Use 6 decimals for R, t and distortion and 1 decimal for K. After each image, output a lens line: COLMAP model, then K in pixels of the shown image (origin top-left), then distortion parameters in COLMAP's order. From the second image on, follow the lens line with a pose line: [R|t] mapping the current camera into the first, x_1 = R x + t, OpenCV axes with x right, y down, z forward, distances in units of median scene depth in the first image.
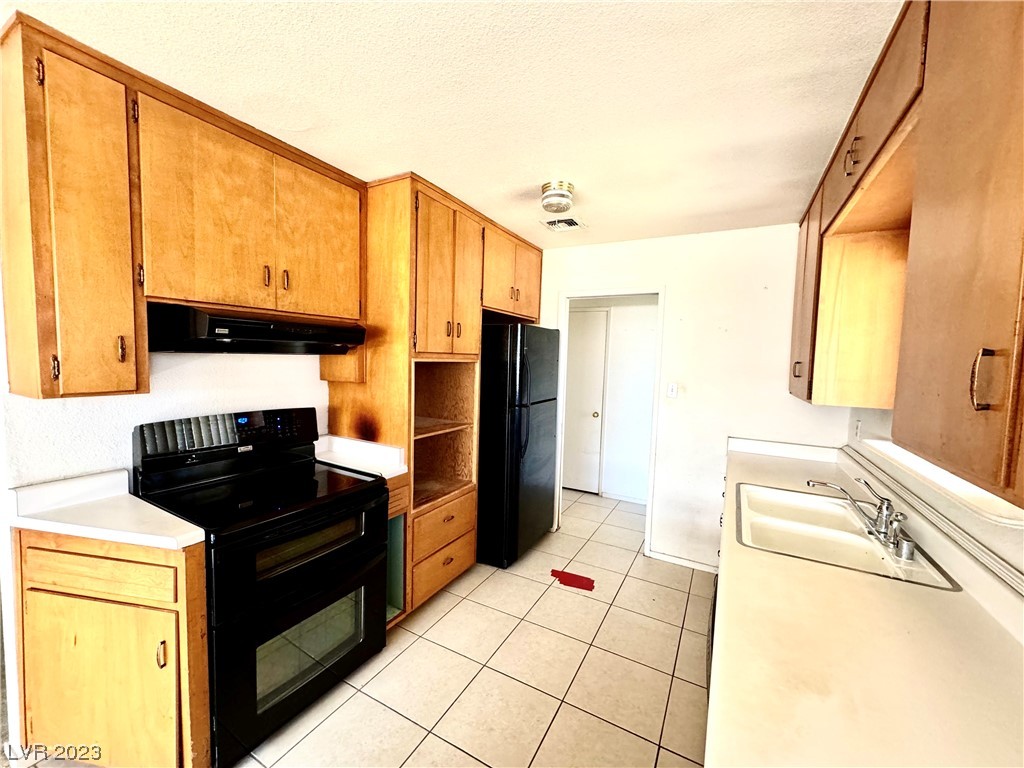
lens RADIAL K [[408.7, 0, 512.0], [0, 408.7, 384.0], [0, 0, 1]] dist [-0.001093, -0.000130]
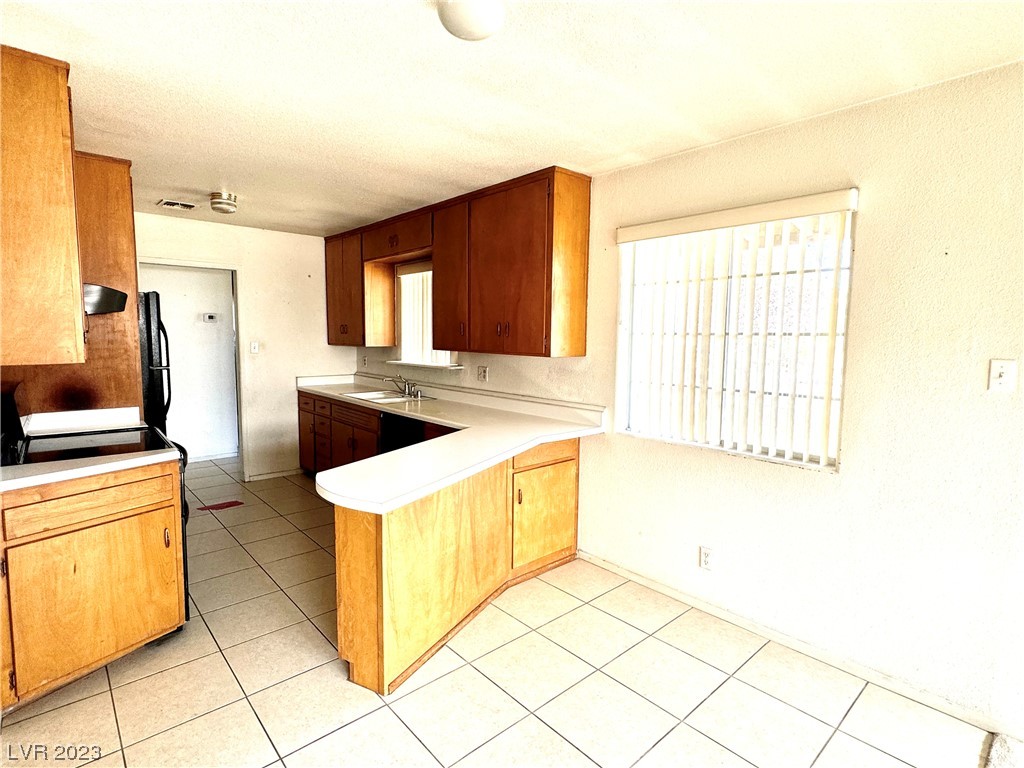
lens RADIAL K [[525.5, 0, 512.0], [0, 525.5, 384.0], [0, 0, 1]] dist [0.000430, 0.000106]
pose [[0.331445, -0.117391, 0.936143, -1.277811], [0.058982, 0.992866, 0.103621, 0.005060], [-0.941629, 0.020871, 0.336005, -0.463749]]
